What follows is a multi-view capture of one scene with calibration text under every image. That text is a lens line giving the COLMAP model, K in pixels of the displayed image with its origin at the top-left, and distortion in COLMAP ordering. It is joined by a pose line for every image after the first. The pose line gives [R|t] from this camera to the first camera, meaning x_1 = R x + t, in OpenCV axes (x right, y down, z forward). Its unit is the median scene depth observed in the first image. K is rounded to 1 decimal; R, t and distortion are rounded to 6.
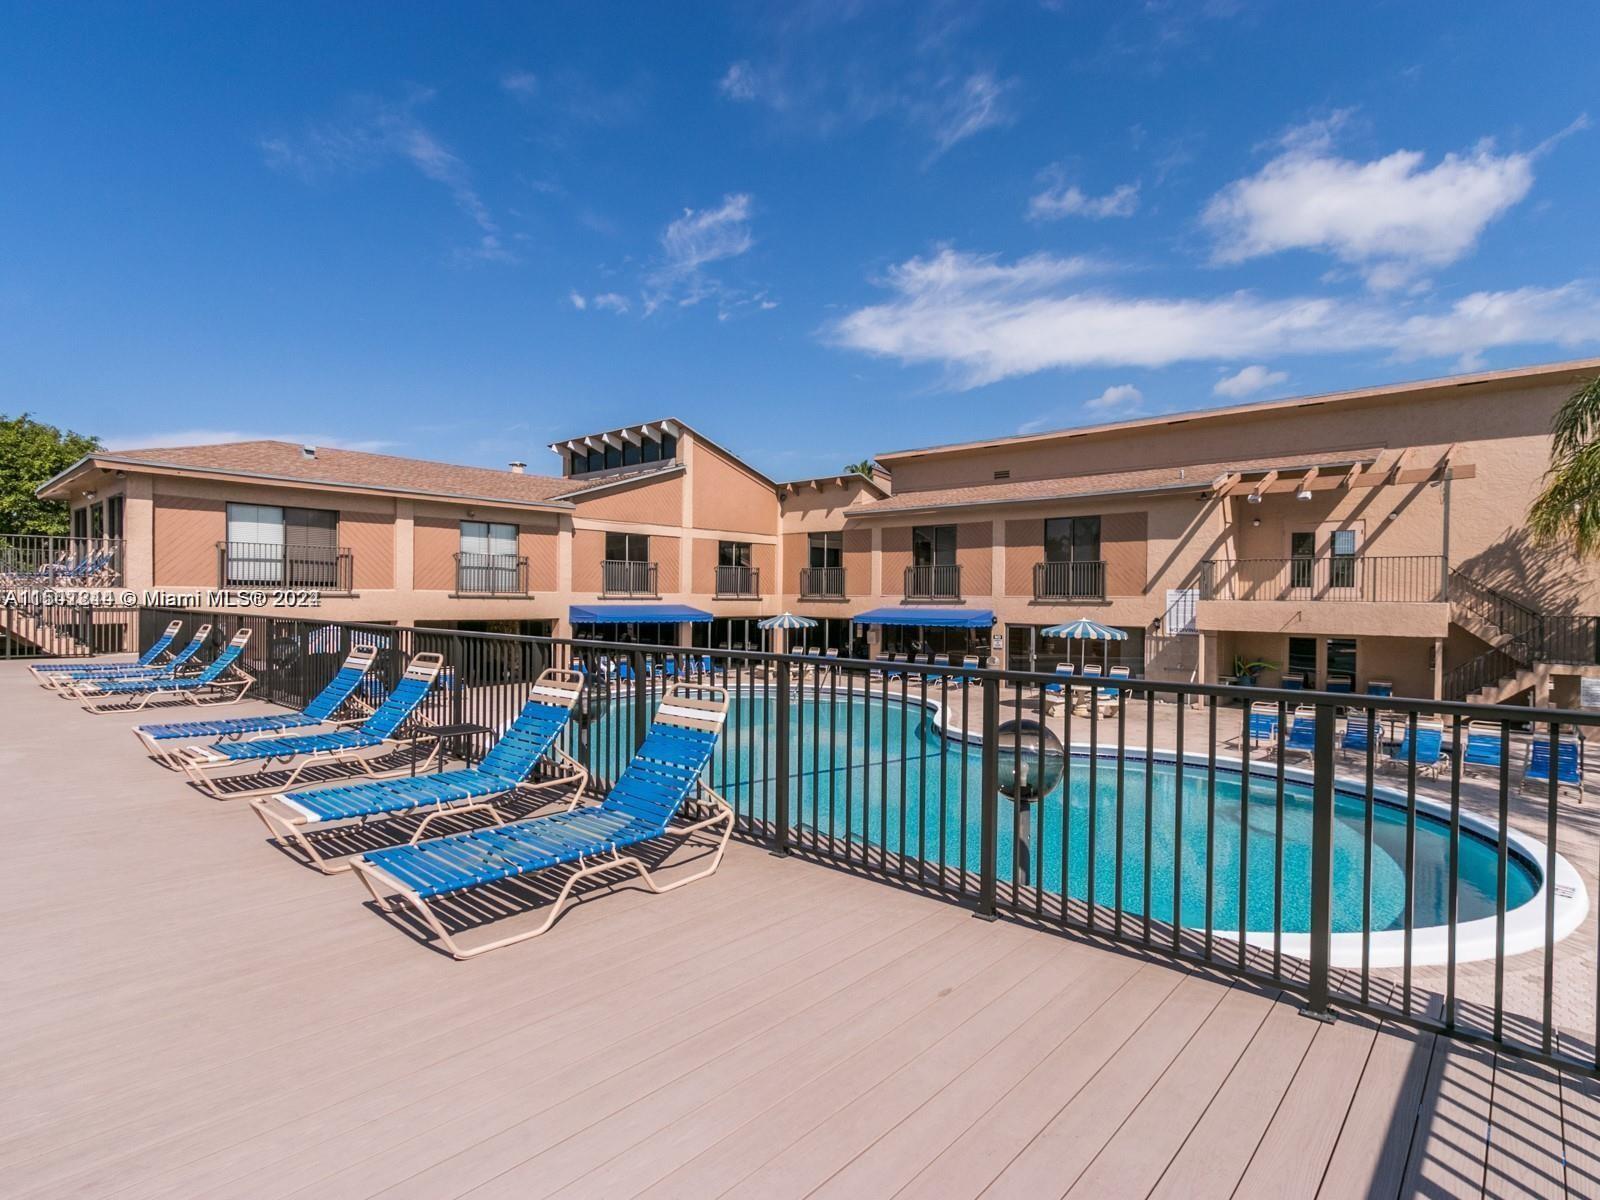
lens RADIAL K [[825.5, 0, 800.0], [0, 825.5, 600.0], [0, 0, 1]] dist [-0.001213, -0.000286]
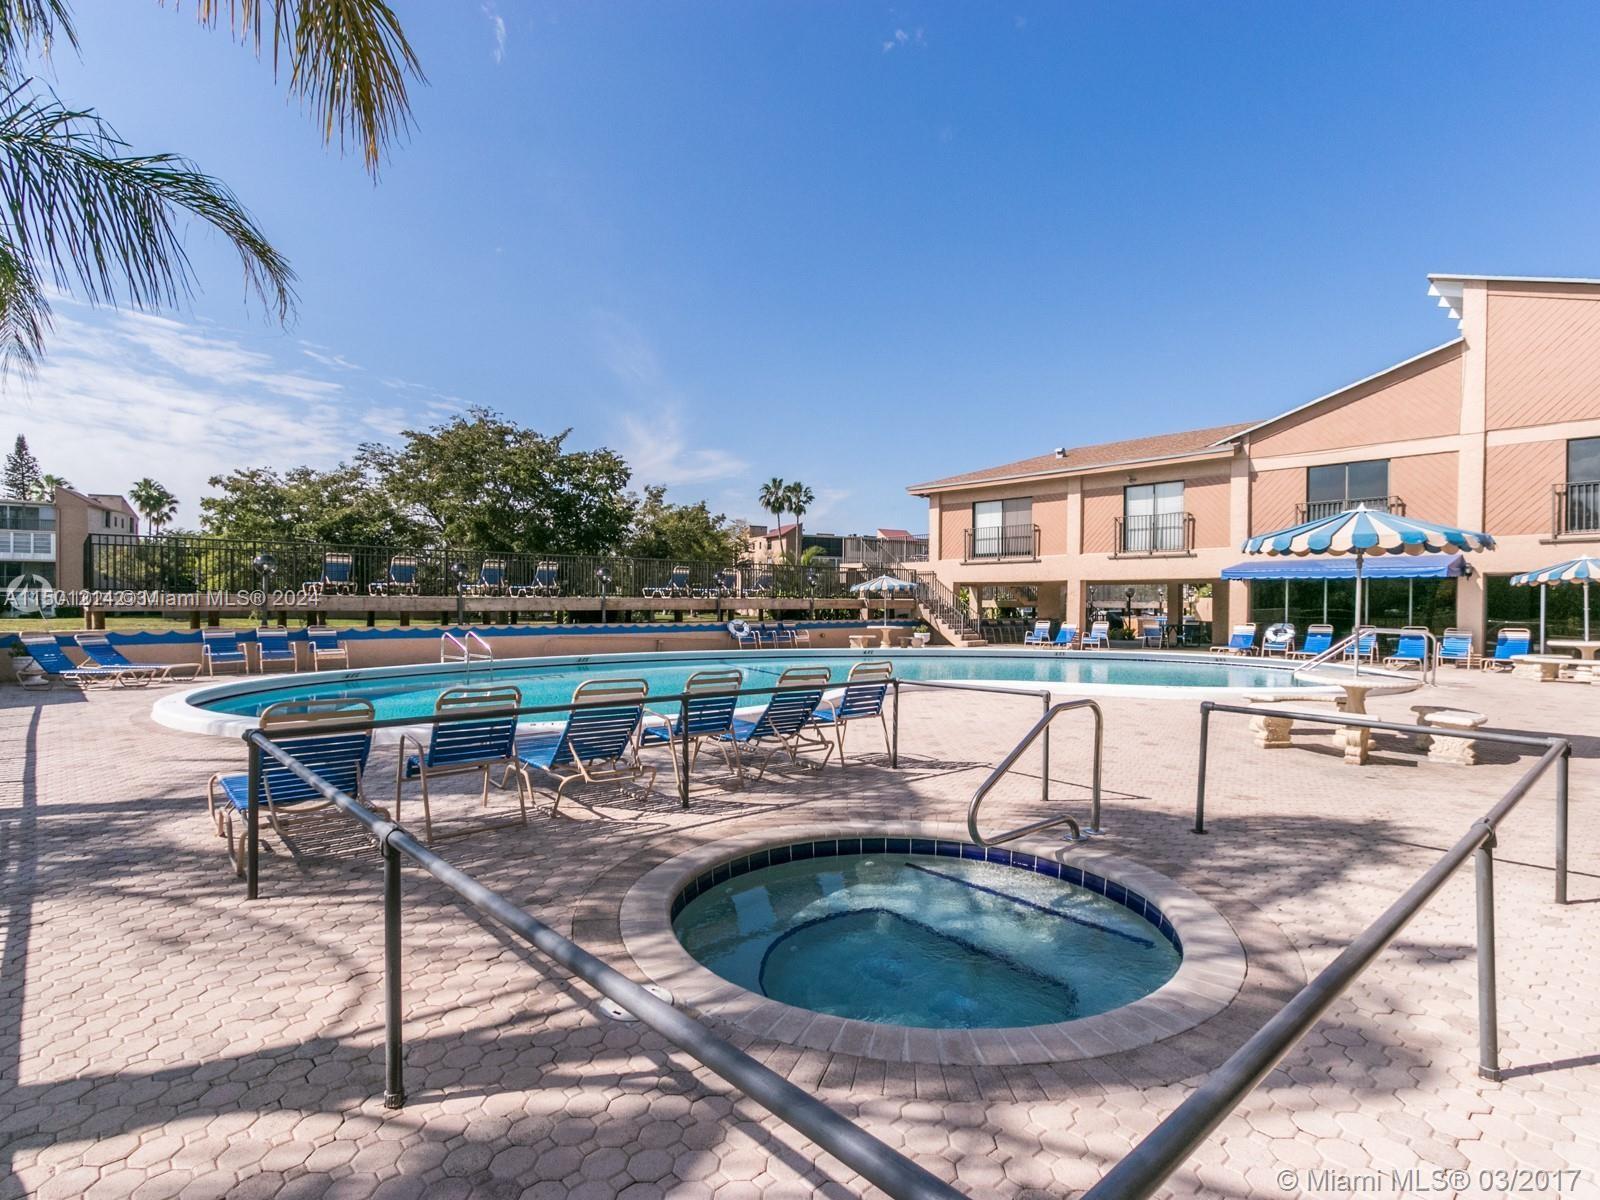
lens RADIAL K [[825.5, 0, 800.0], [0, 825.5, 600.0], [0, 0, 1]] dist [-0.001213, -0.000286]
pose [[-0.095591, 0.029885, -0.994972, 0.645172], [0.036093, 0.998996, 0.026538, 0.006286], [0.994766, -0.033375, -0.096574, 0.633024]]
